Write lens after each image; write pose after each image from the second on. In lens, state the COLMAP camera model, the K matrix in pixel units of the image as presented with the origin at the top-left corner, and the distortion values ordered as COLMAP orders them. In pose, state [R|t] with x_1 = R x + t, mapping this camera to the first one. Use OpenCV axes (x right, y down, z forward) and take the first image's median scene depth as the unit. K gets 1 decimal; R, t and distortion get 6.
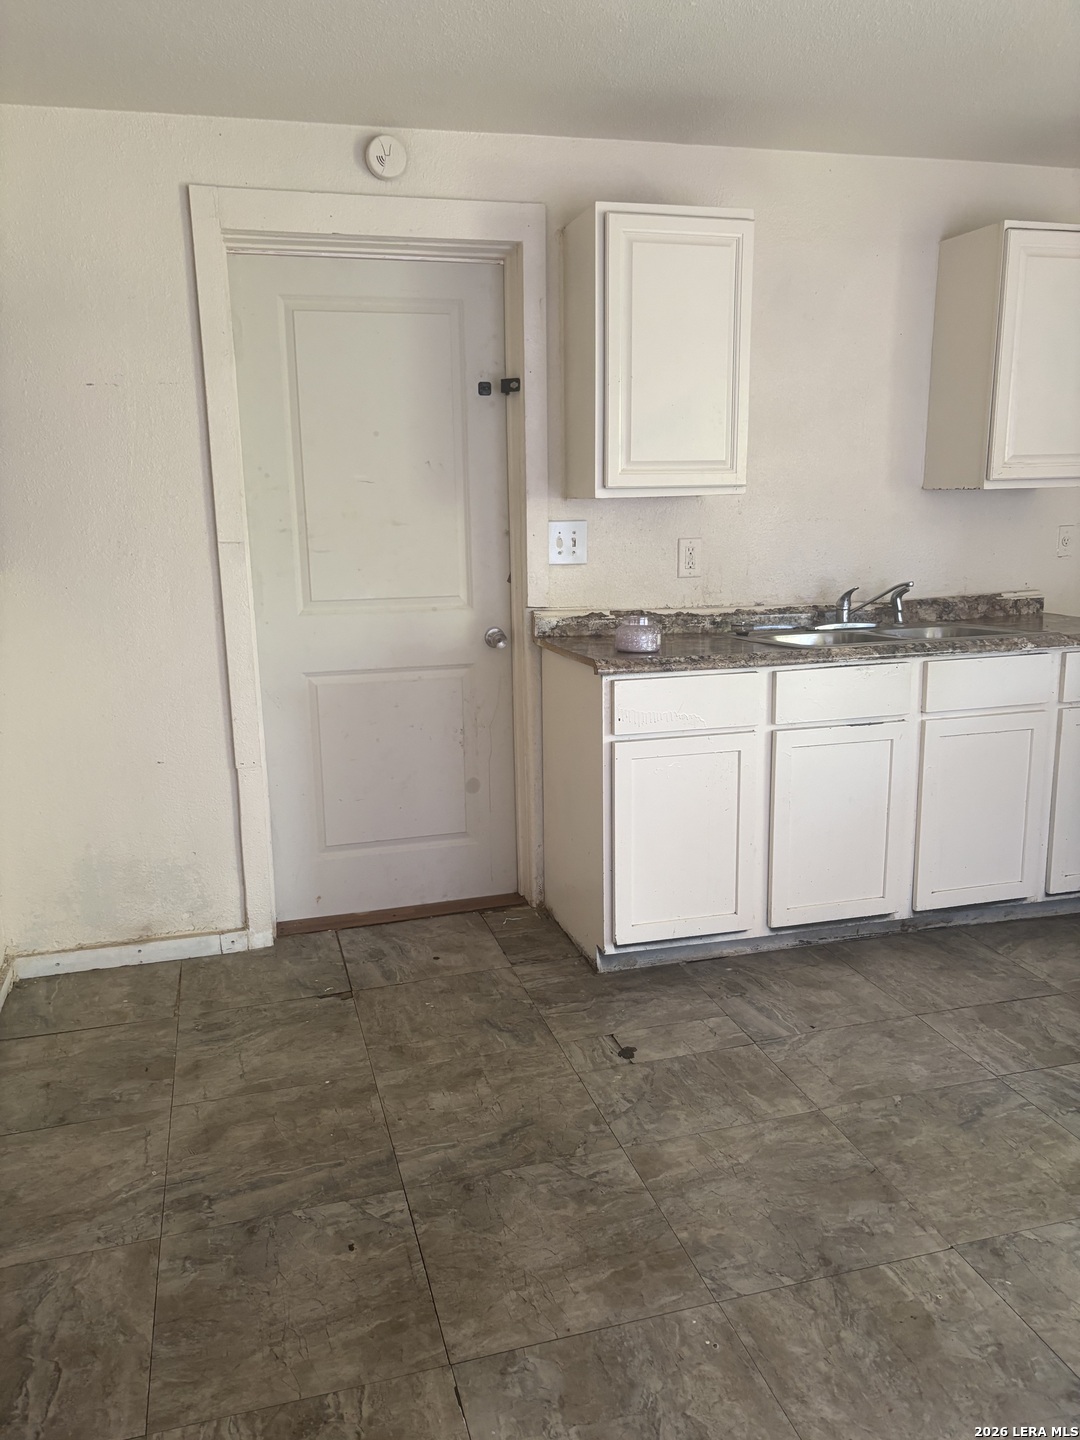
lens RADIAL K [[1094.8, 0, 523.7], [0, 1094.8, 727.3], [0, 0, 1]] dist [0.040833, -0.043894]
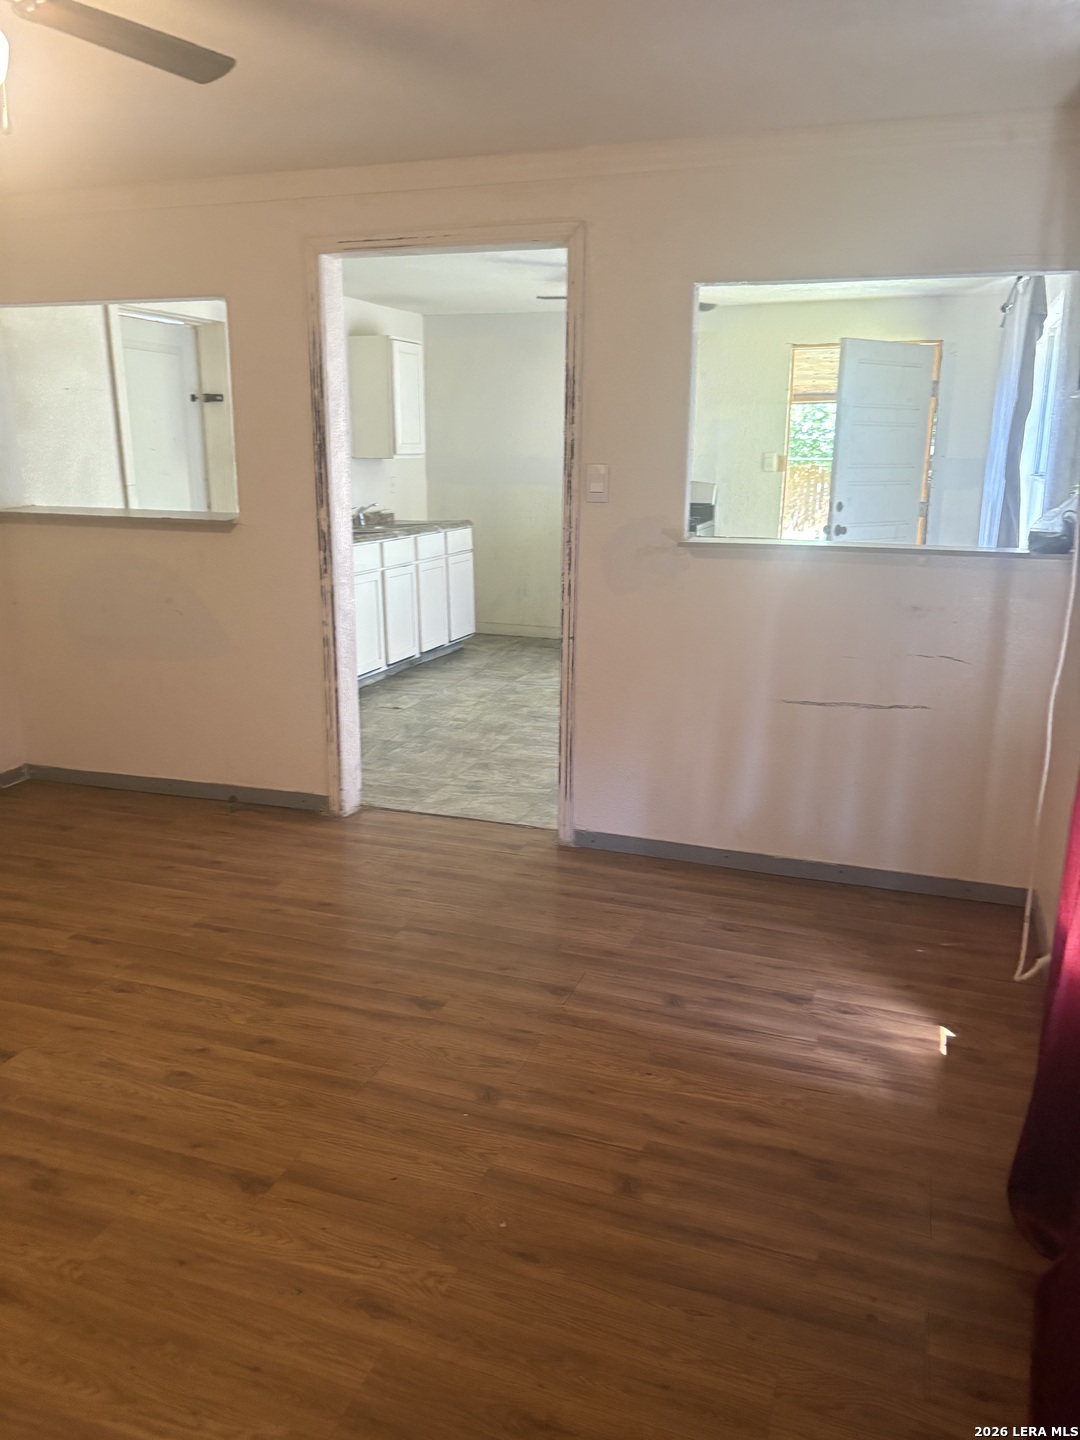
lens RADIAL K [[1094.8, 0, 529.4], [0, 1094.8, 728.2], [0, 0, 1]] dist [0.040833, -0.043894]
pose [[0.576241, -0.183675, 0.796373, -1.480406], [0.162741, 0.980693, 0.108430, 0.129790], [-0.800913, 0.067120, 0.595006, -0.535258]]
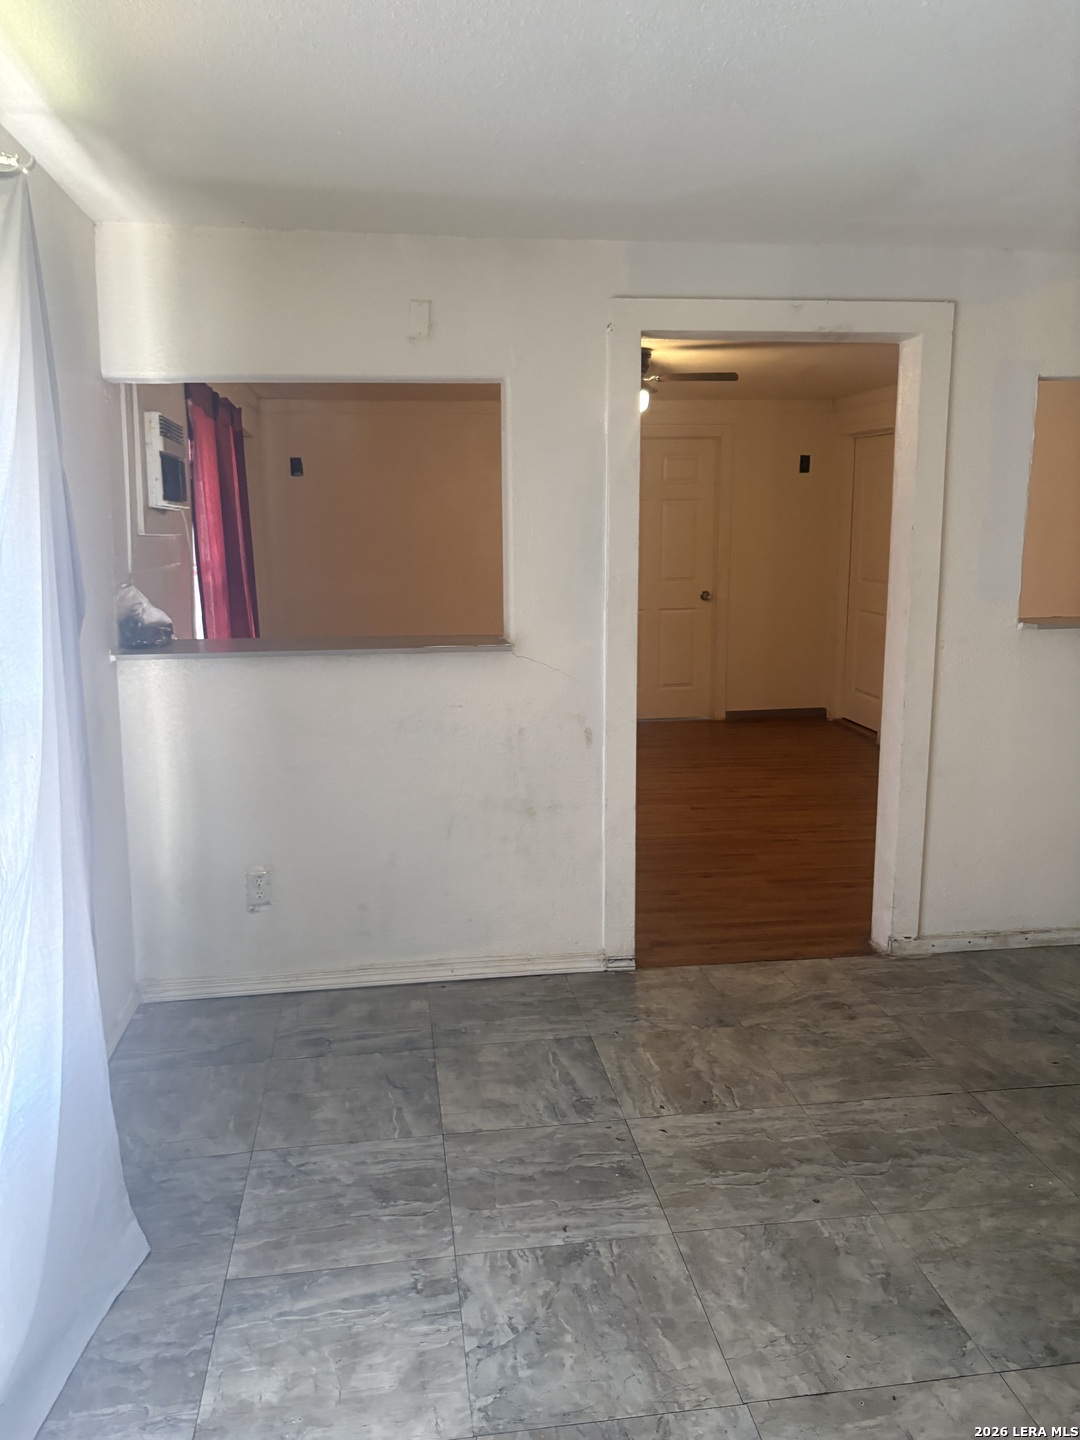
lens RADIAL K [[1094.8, 0, 525.4], [0, 1094.8, 707.6], [0, 0, 1]] dist [0.040833, -0.043894]
pose [[-0.134271, 0.186353, -0.973265, 0.949869], [-0.208014, 0.954975, 0.211549, -0.115260], [0.968866, 0.230857, -0.089461, 0.232188]]
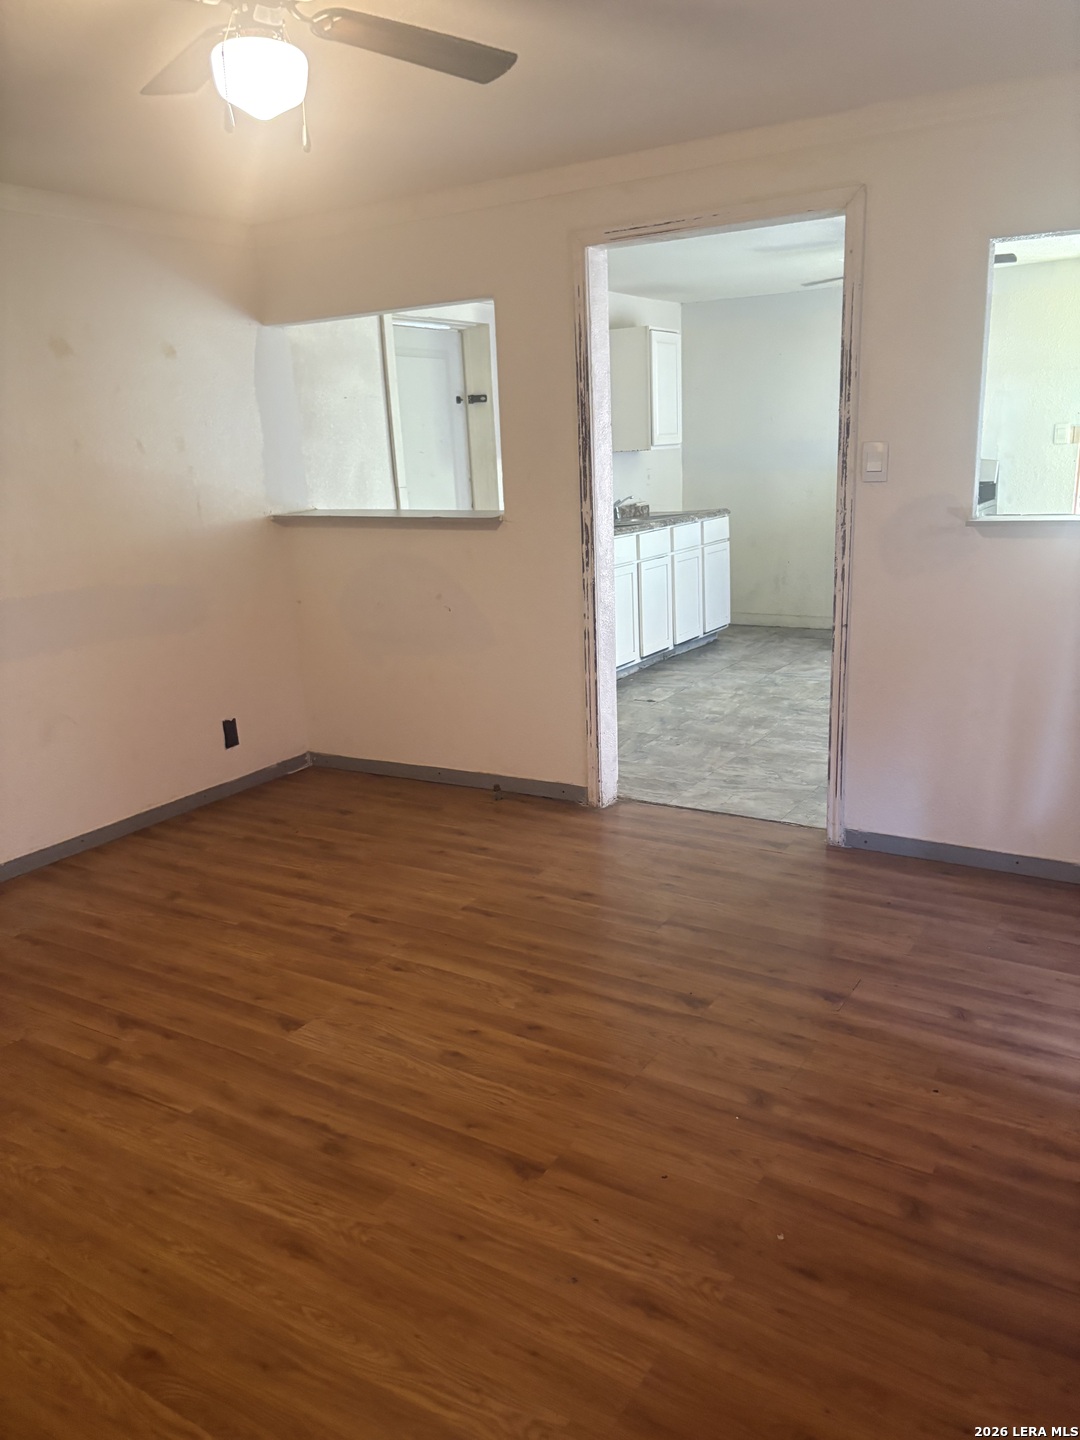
lens RADIAL K [[1094.8, 0, 531.9], [0, 1094.8, 730.3], [0, 0, 1]] dist [0.040833, -0.043894]
pose [[0.737199, -0.183777, 0.650203, -1.483397], [0.175311, 0.981370, 0.078613, 0.129756], [-0.652536, 0.056035, 0.755683, -0.508449]]
